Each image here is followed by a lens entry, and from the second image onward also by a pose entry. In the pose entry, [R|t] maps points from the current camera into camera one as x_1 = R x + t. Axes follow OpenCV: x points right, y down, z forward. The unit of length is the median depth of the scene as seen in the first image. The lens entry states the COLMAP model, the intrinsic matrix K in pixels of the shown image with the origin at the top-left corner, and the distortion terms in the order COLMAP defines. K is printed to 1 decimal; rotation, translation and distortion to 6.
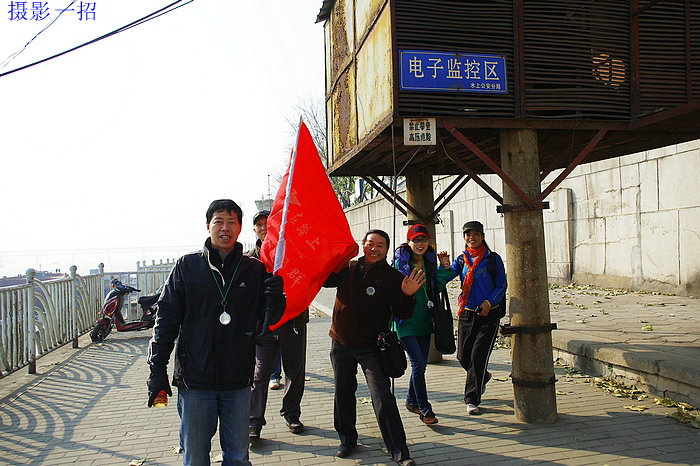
lens RADIAL K [[553.9, 0, 351.7], [0, 553.9, 237.5], [0, 0, 1]] dist [-0.018244, 0.002341]
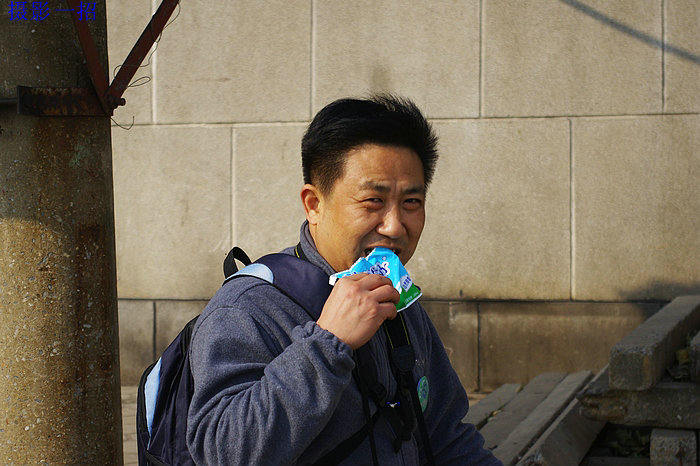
lens RADIAL K [[1598.9, 0, 350.3], [0, 1598.9, 236.4], [0, 0, 1]] dist [0.196975, 0.000000]
pose [[0.448353, 0.010739, 0.893792, -0.275526], [-0.024835, 0.999691, 0.000447, 0.006343], [-0.893511, -0.022397, 0.448482, 0.410524]]
